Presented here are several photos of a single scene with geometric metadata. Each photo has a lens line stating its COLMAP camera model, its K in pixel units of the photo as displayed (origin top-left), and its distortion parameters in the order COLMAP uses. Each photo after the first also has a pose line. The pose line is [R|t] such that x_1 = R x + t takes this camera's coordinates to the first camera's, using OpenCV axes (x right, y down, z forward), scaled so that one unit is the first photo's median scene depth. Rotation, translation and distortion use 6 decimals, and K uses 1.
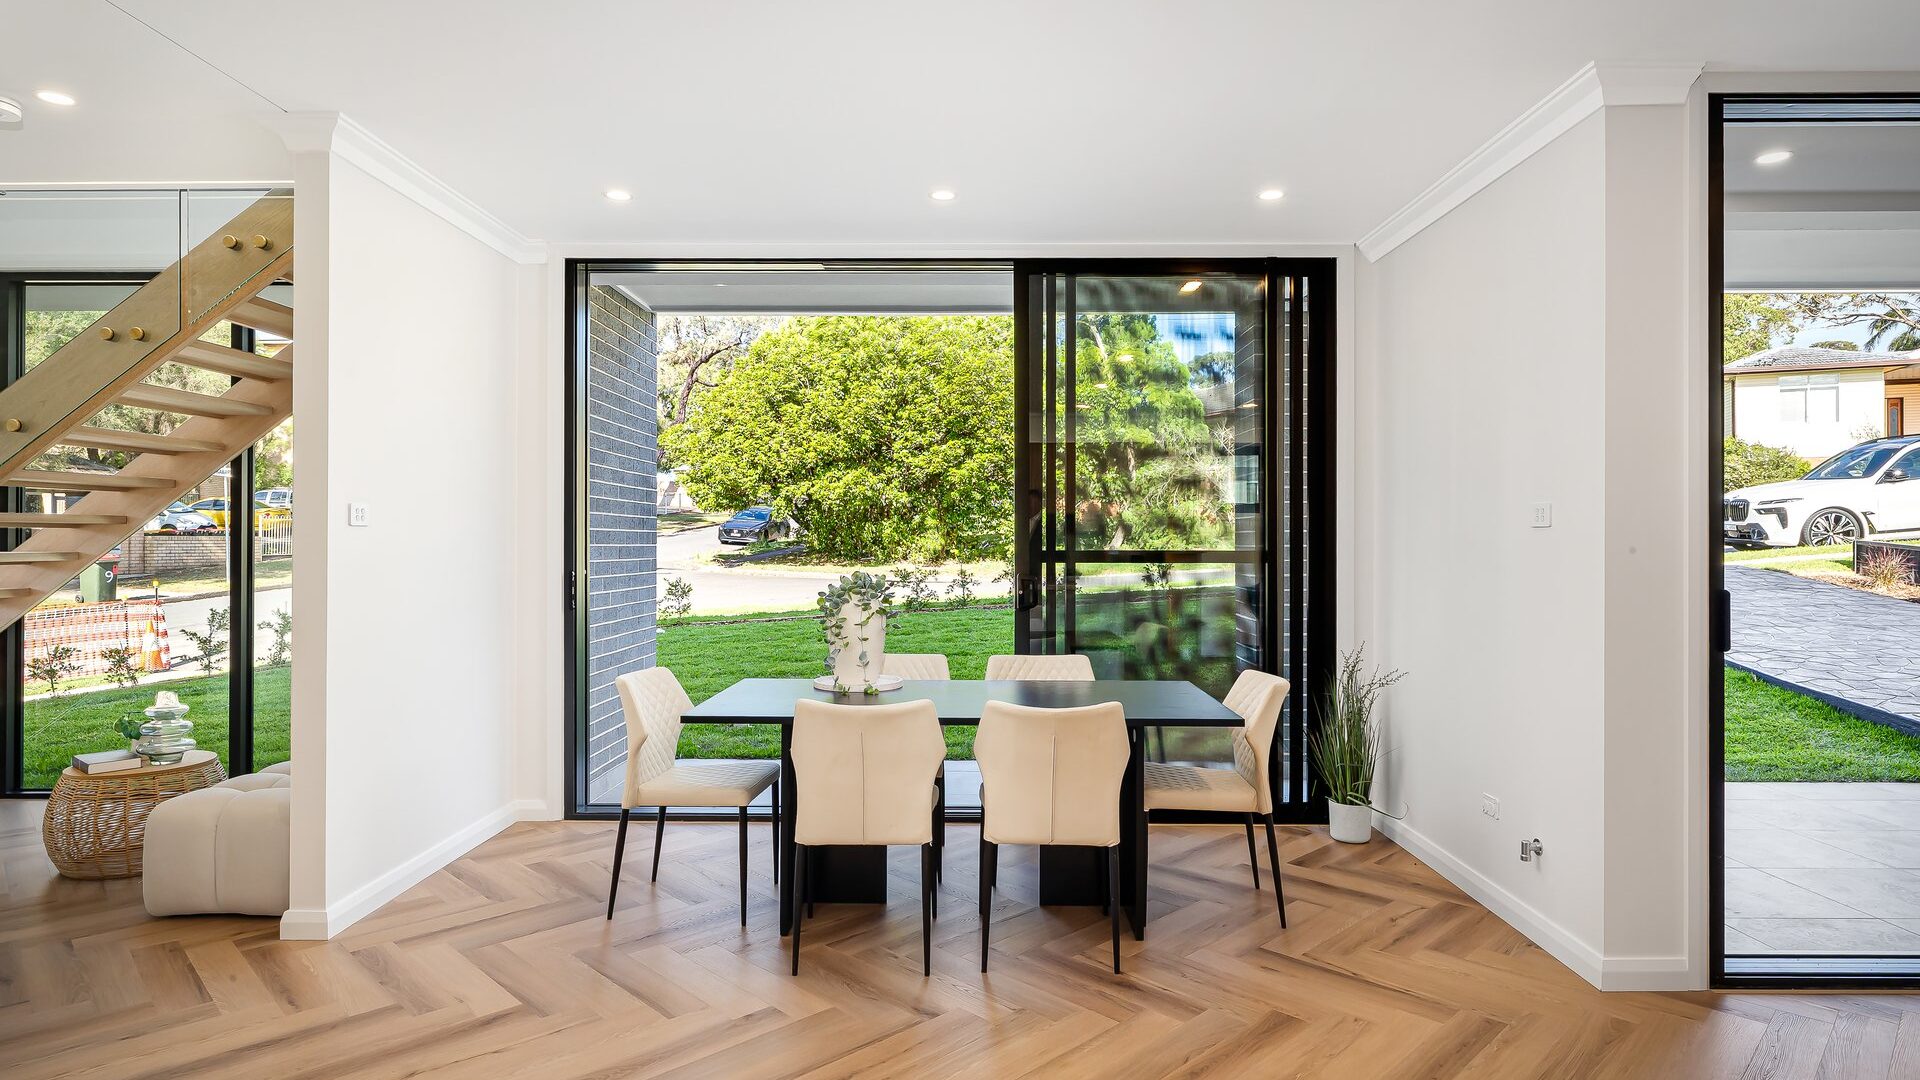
lens RADIAL K [[1031.5, 0, 964.1], [0, 1031.5, 539.9], [0, 0, 1]] dist [0.004982, 0.001123]
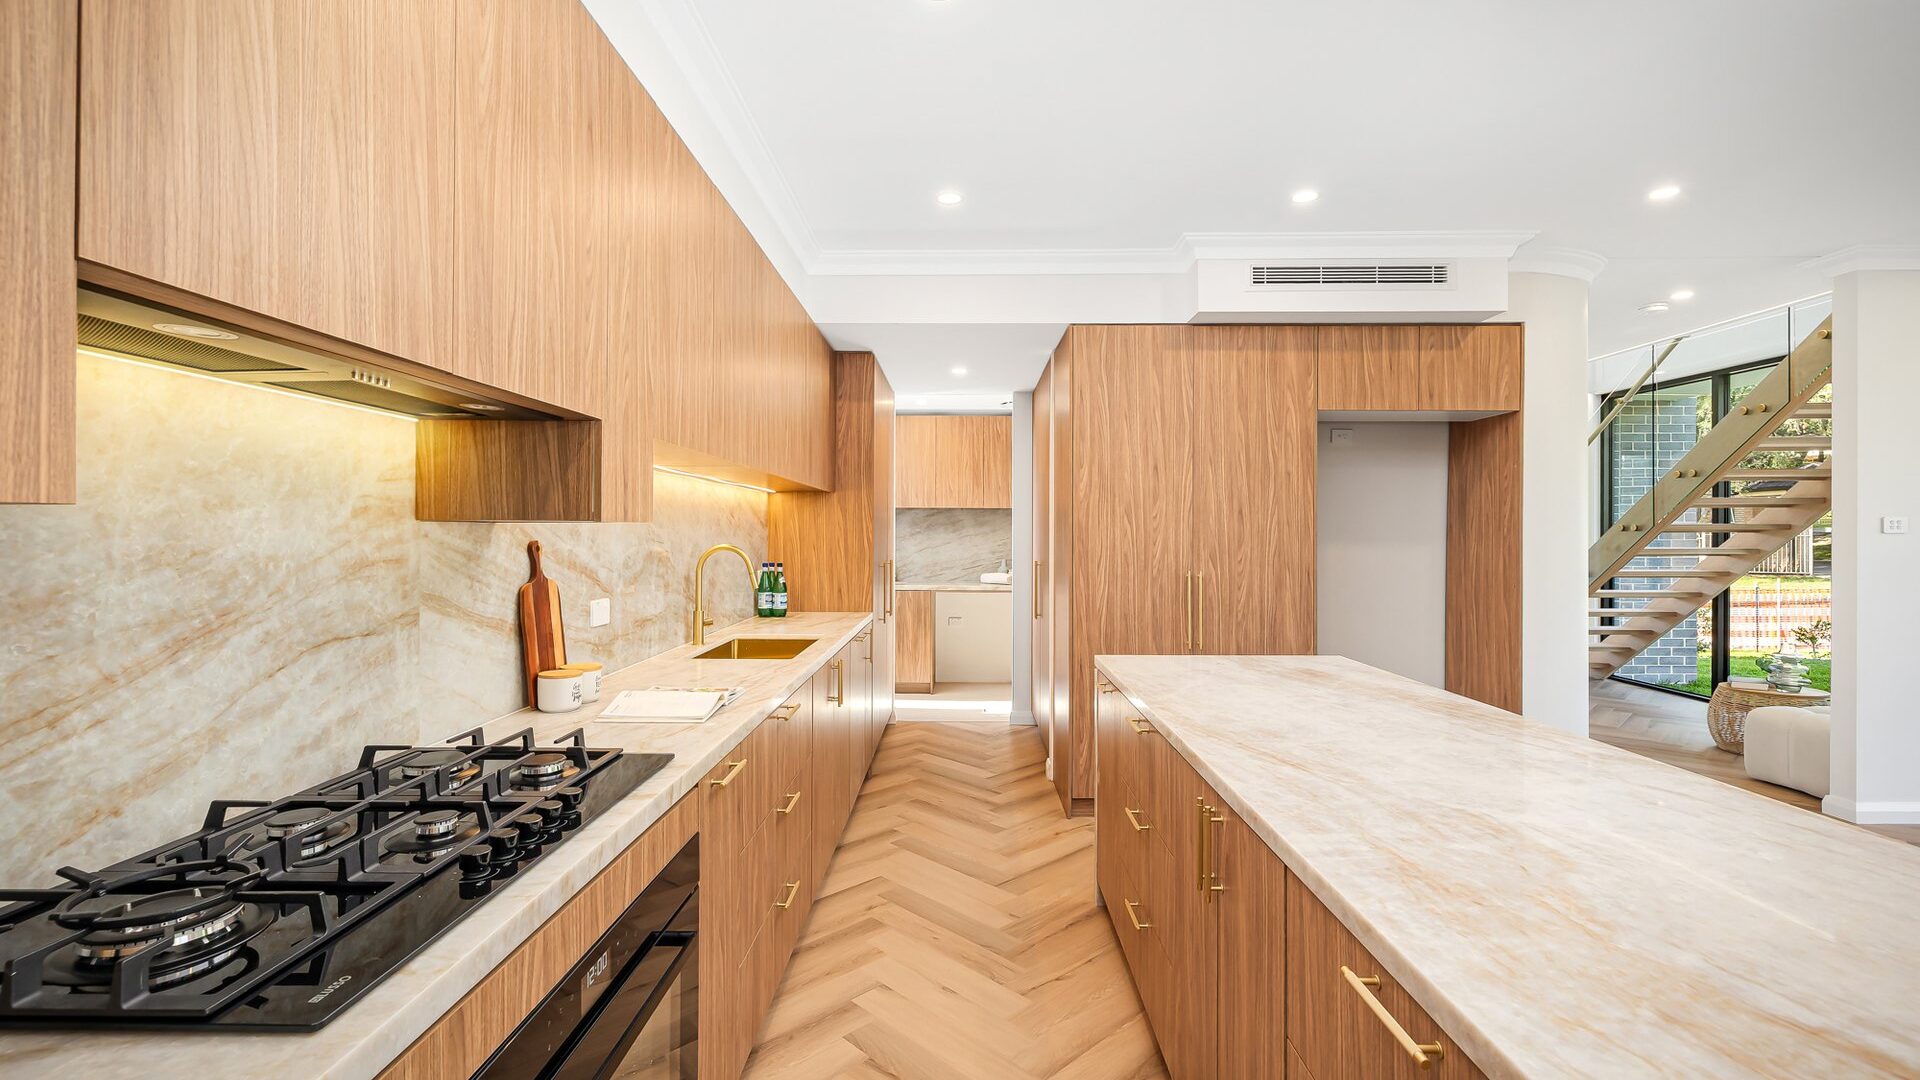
lens RADIAL K [[827.6, 0, 962.7], [0, 827.6, 533.3], [0, 0, 1]] dist [0.001993, 0.000162]
pose [[-0.008932, -0.001355, -0.999959, 0.082823], [-0.001166, 0.999998, -0.001344, -0.001682], [0.999959, 0.001154, -0.008934, -0.033279]]
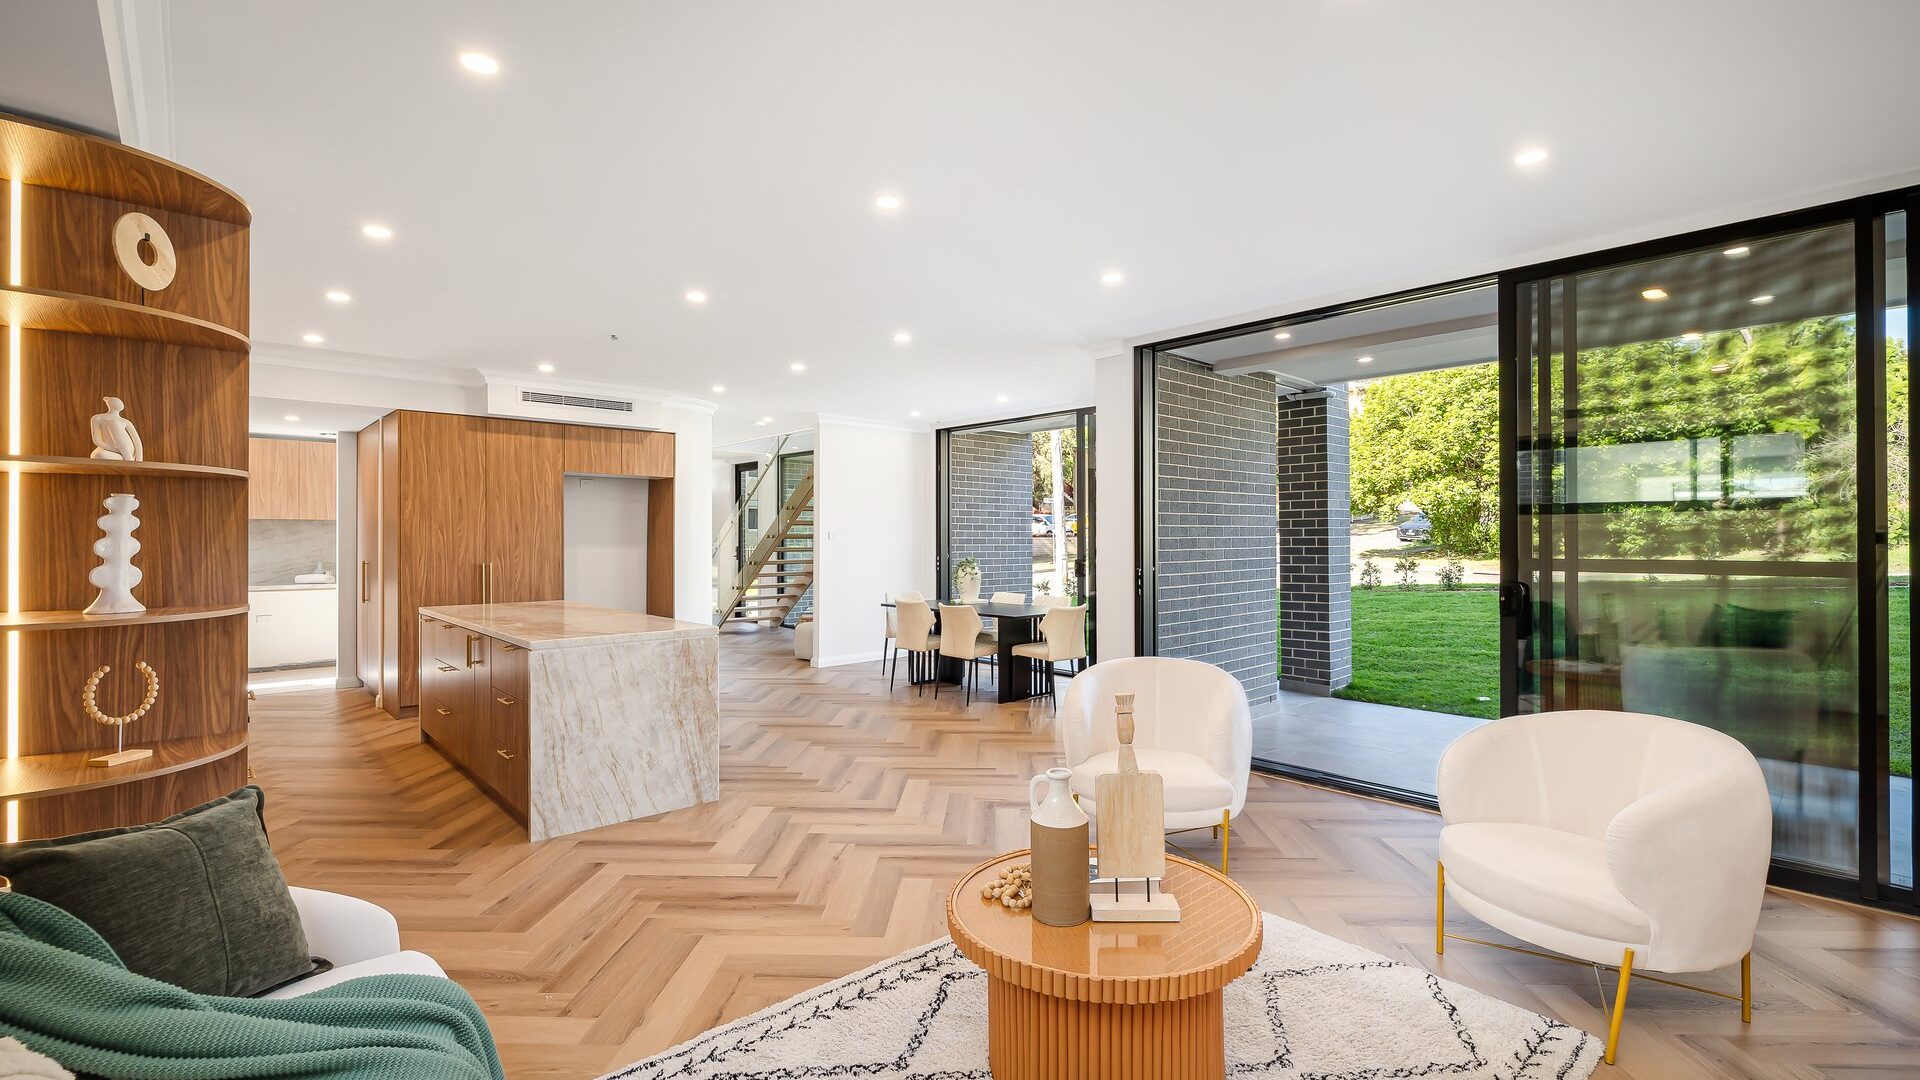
lens RADIAL K [[827.6, 0, 977.0], [0, 827.6, 534.4], [0, 0, 1]] dist [0.001993, 0.000162]
pose [[0.683588, -0.003808, -0.729858, 0.228458], [0.001871, 0.999992, -0.003465, -0.002698], [0.729865, 0.001003, 0.683590, -0.057884]]
